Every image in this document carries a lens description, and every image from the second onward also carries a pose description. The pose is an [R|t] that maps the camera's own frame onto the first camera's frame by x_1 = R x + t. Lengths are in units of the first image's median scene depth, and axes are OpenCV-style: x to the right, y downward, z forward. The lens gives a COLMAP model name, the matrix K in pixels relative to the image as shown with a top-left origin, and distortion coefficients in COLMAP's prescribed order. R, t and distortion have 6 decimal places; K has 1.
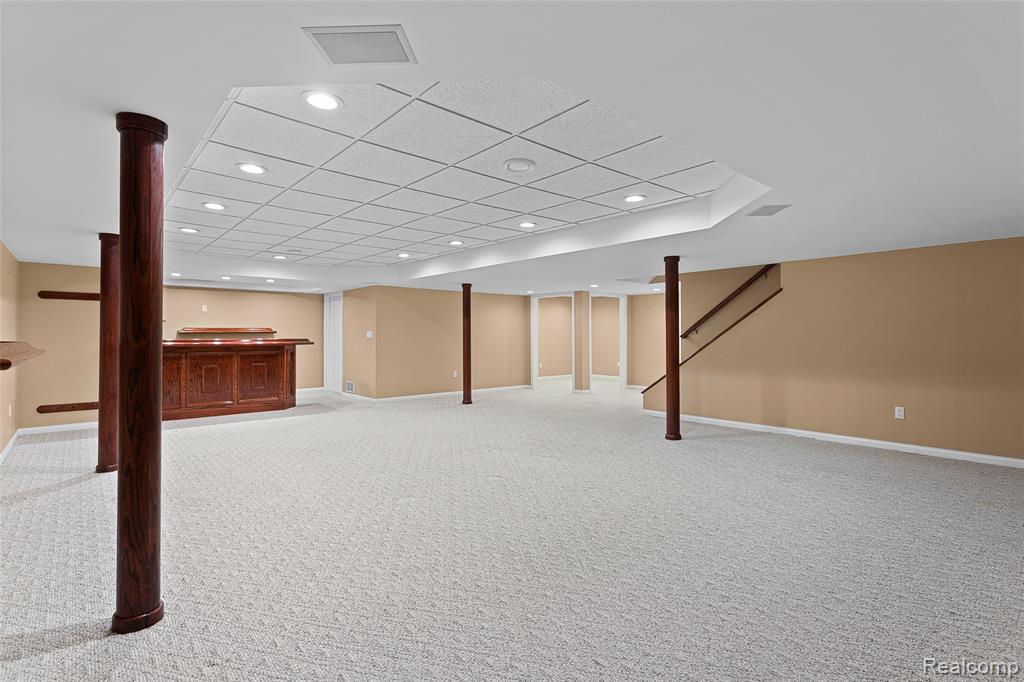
lens RADIAL K [[494.4, 0, 513.9], [0, 494.4, 338.1], [0, 0, 1]] dist [0.002483, 0.000153]
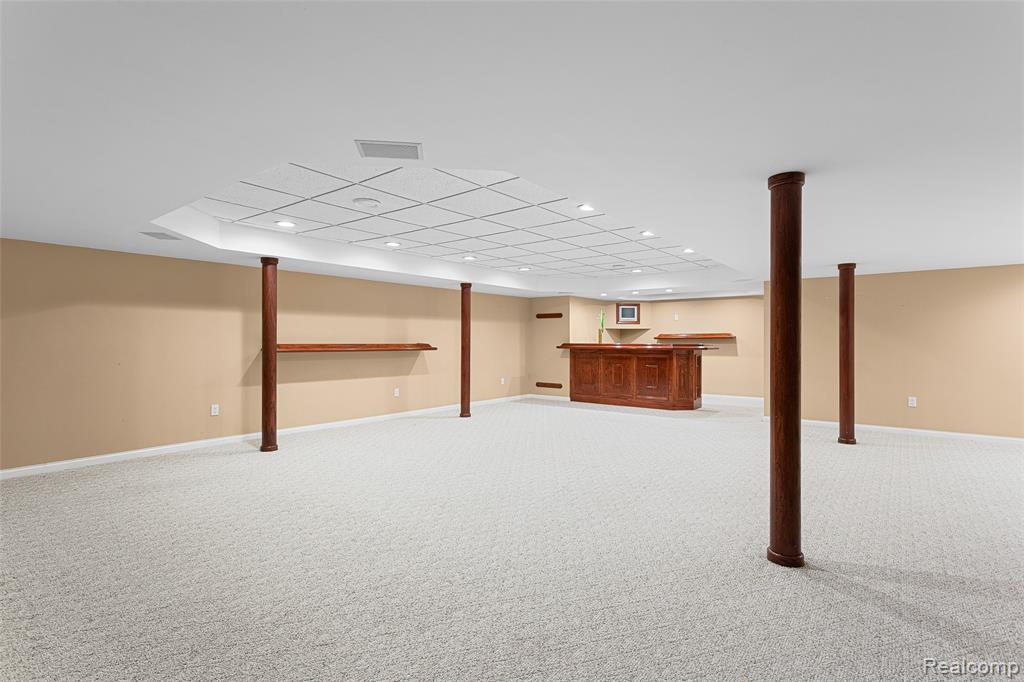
lens RADIAL K [[494.4, 0, 513.9], [0, 494.4, 339.6], [0, 0, 1]] dist [0.002483, 0.000153]
pose [[0.174176, 0.000176, -0.984714, 0.540698], [-0.004160, 0.999991, -0.000557, -0.006001], [0.984706, 0.004193, 0.174176, 0.490059]]
